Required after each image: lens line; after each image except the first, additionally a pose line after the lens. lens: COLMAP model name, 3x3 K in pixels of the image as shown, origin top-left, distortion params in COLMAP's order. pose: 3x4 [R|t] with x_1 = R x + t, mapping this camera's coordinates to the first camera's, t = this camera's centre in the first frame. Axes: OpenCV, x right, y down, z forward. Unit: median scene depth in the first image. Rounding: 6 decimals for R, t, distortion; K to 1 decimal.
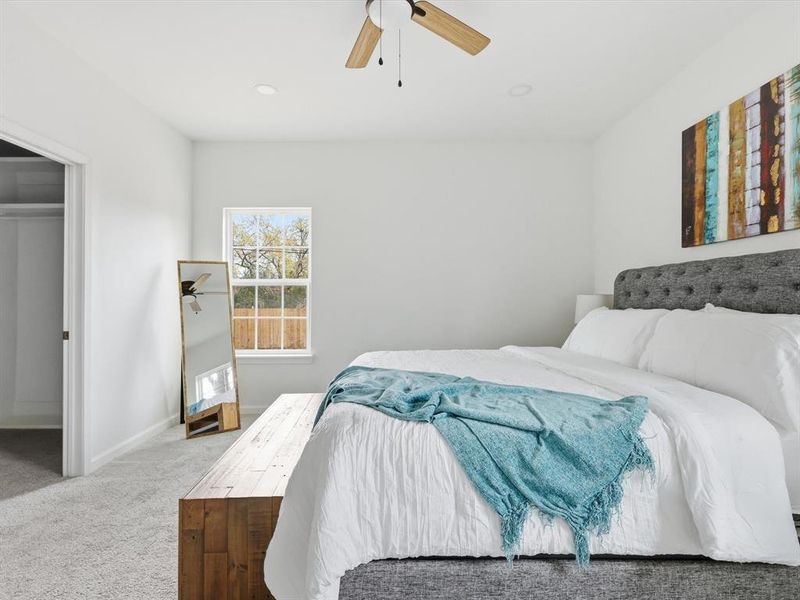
lens RADIAL K [[422.1, 0, 399.6], [0, 422.1, 293.5], [0, 0, 1]] dist [0.004410, 0.001450]
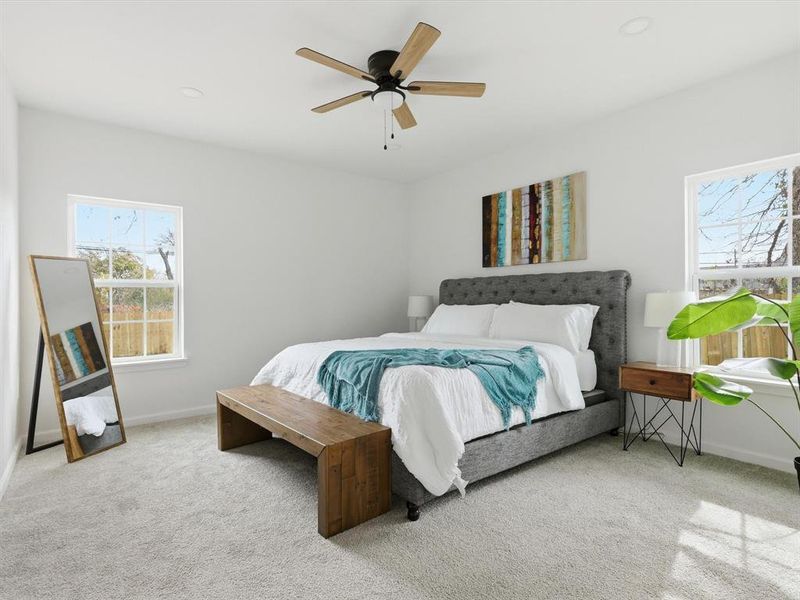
lens RADIAL K [[418.9, 0, 398.1], [0, 418.9, 299.8], [0, 0, 1]] dist [0.004311, 0.001149]
pose [[0.797629, -0.006696, 0.603112, -0.727431], [0.000519, 0.999946, 0.010415, 0.001296], [-0.603149, -0.007994, 0.797589, -0.136067]]
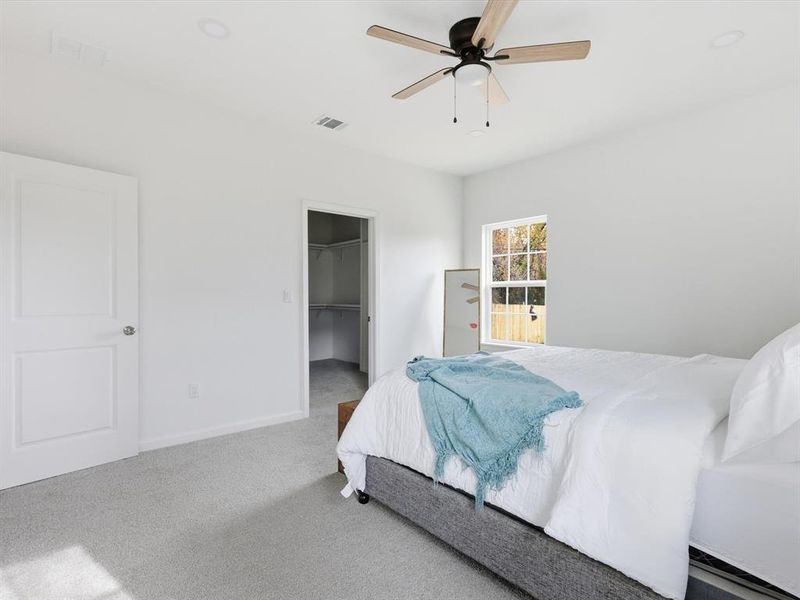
lens RADIAL K [[418.9, 0, 398.1], [0, 418.9, 299.8], [0, 0, 1]] dist [0.004311, 0.001149]
pose [[0.642908, 0.004226, -0.765932, 0.686939], [0.009122, 0.999872, 0.013173, -0.000173], [0.765889, -0.015456, 0.642787, 0.005943]]
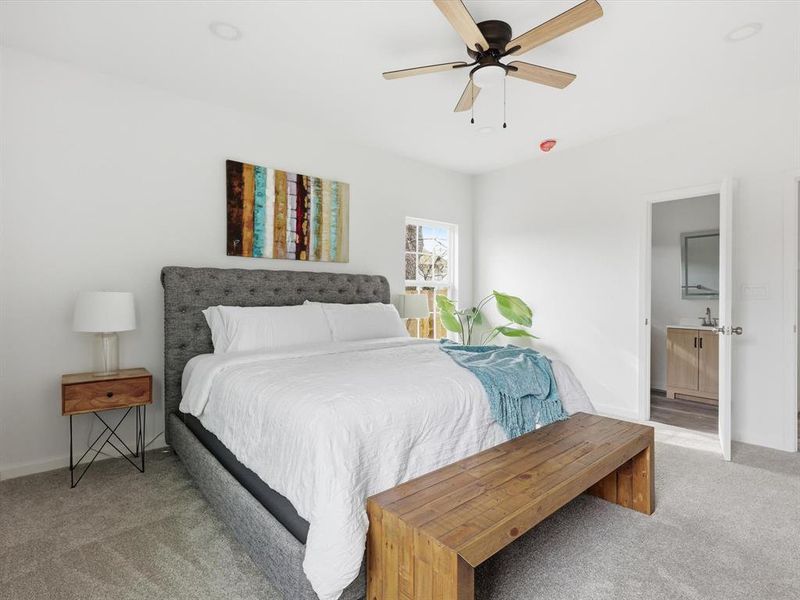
lens RADIAL K [[418.9, 0, 398.1], [0, 418.9, 299.8], [0, 0, 1]] dist [0.004311, 0.001149]
pose [[-0.619174, -0.006907, 0.785223, -0.727767], [-0.009159, 0.999957, 0.001573, 0.017101], [-0.785200, -0.006218, -0.619211, 1.691529]]
